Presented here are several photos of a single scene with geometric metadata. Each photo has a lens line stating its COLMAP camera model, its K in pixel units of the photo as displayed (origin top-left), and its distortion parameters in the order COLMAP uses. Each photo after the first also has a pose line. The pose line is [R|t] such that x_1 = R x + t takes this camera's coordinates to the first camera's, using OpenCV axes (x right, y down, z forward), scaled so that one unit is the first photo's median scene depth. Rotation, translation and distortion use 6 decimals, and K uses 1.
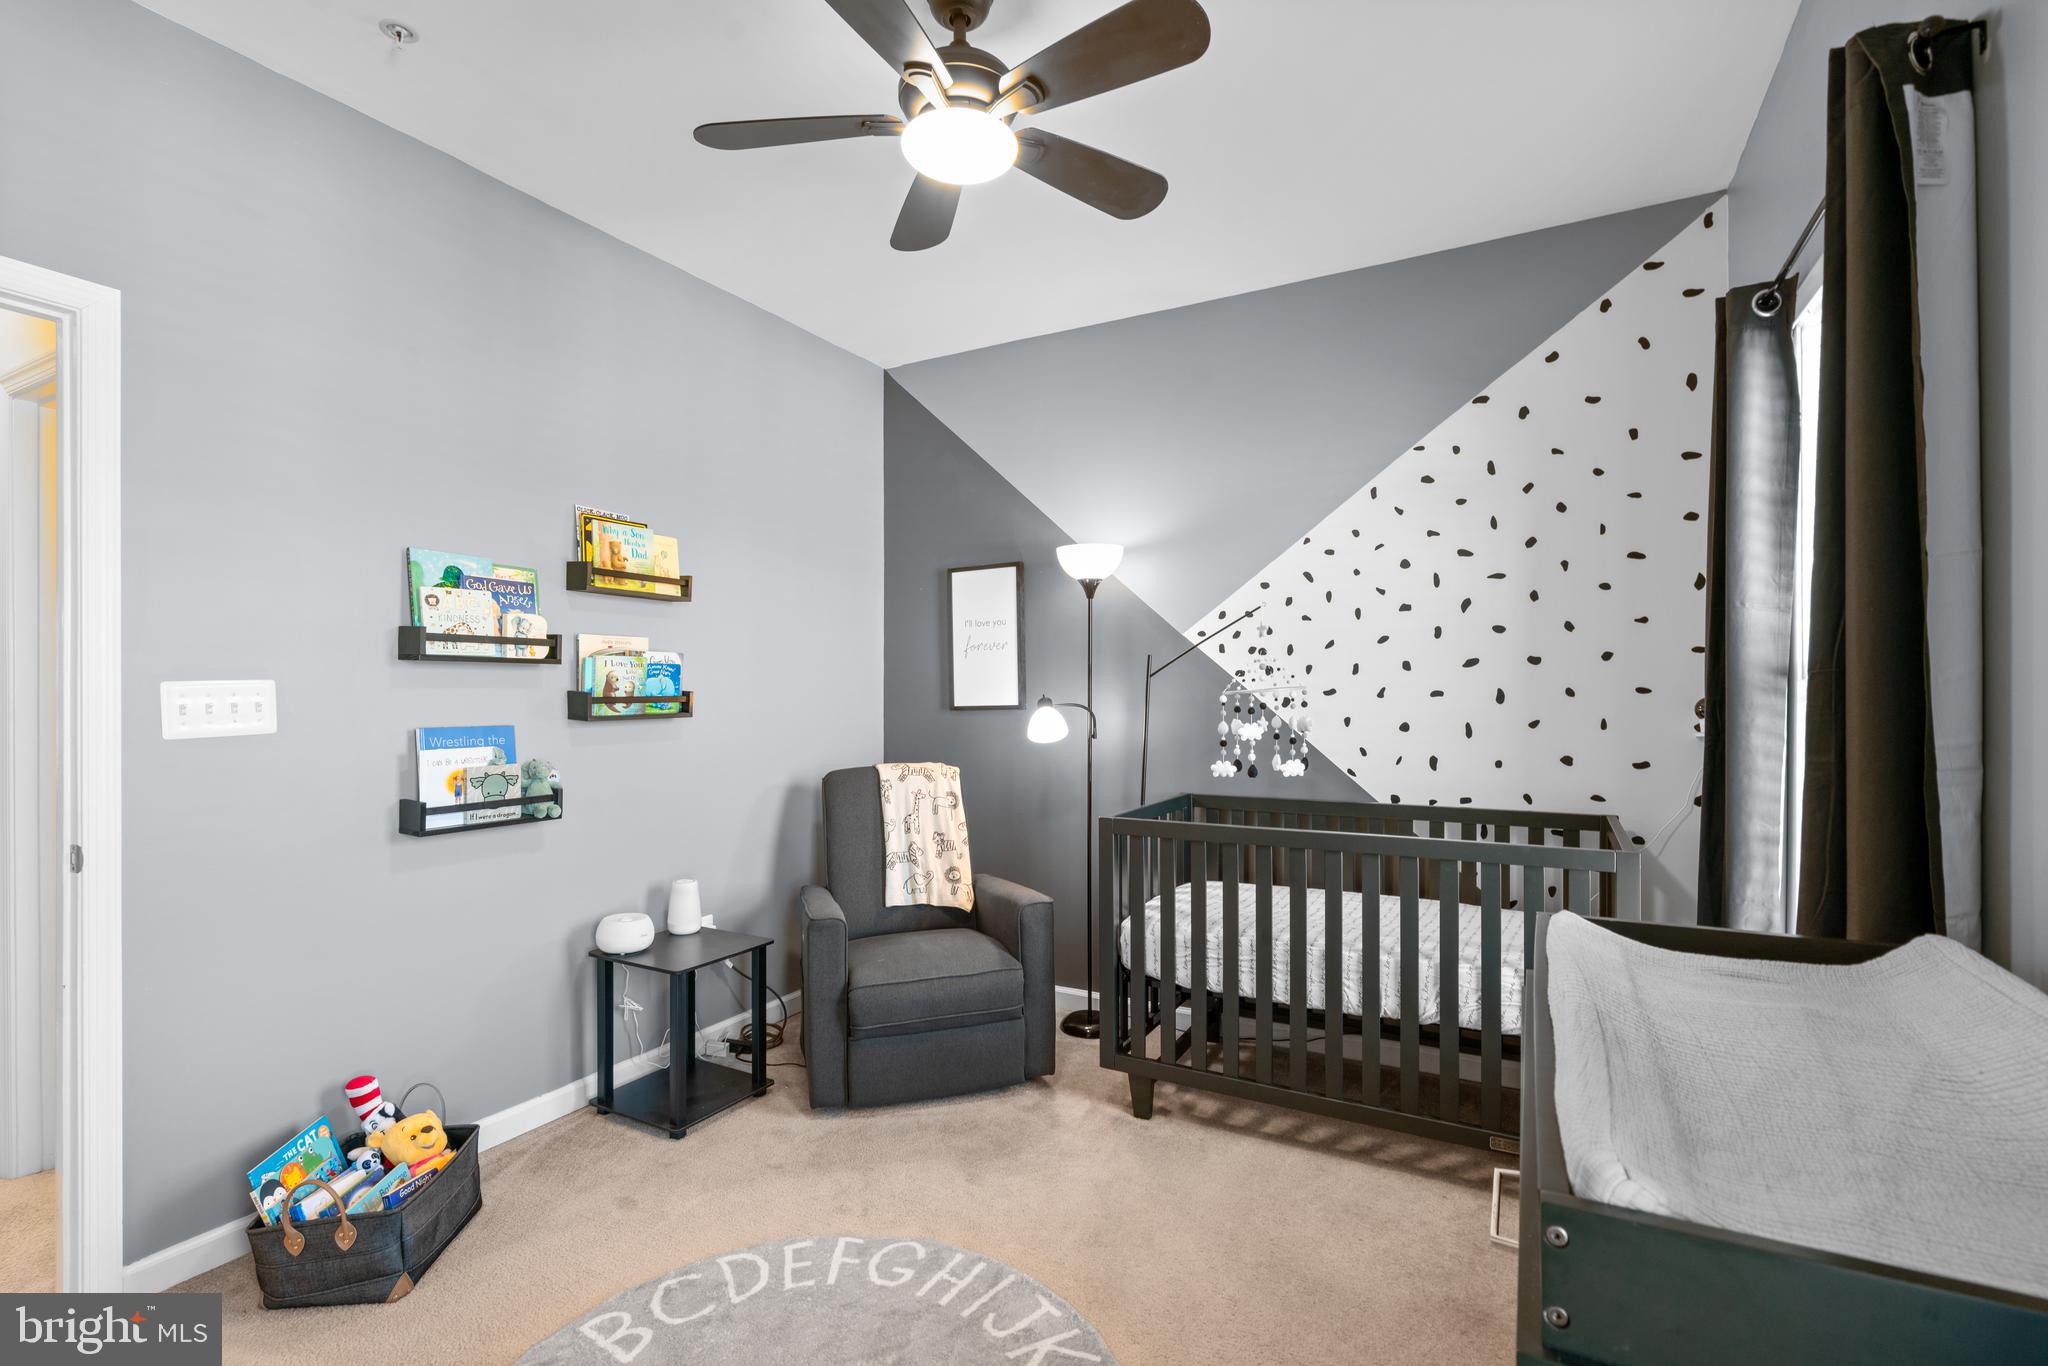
lens RADIAL K [[941.4, 0, 1018.2], [0, 941.4, 690.1], [0, 0, 1]] dist [0.001191, 0.000431]
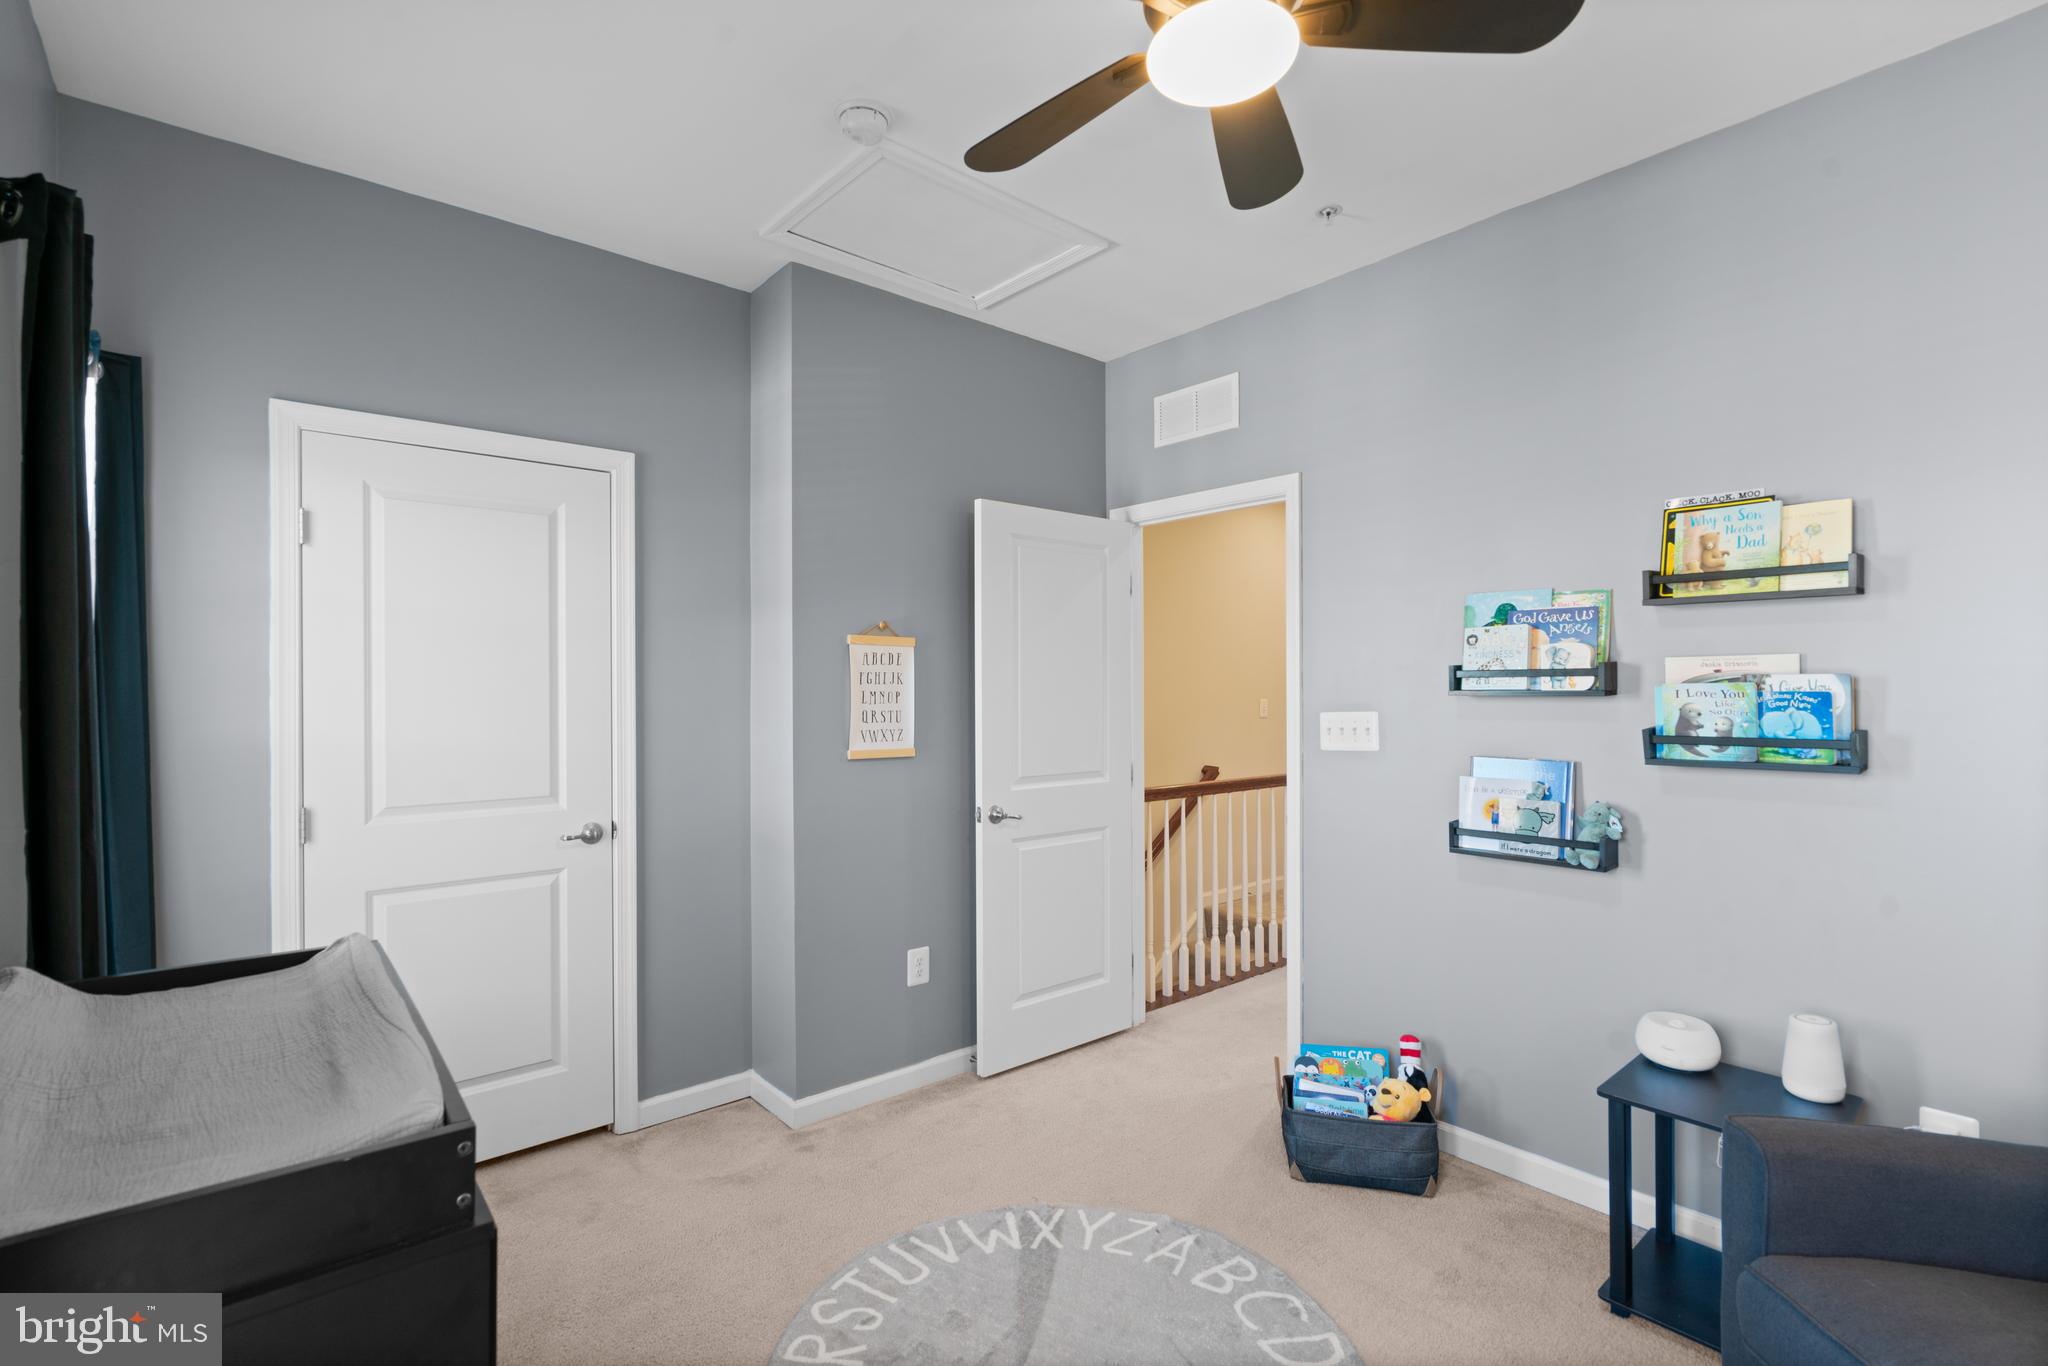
lens RADIAL K [[944.6, 0, 1018.5], [0, 944.6, 679.3], [0, 0, 1]] dist [-0.002456, 0.000707]
pose [[-0.369084, -0.007156, -0.929368, 0.500127], [0.004995, 0.999941, -0.009683, -0.035199], [0.929382, -0.008216, -0.369027, 0.771153]]
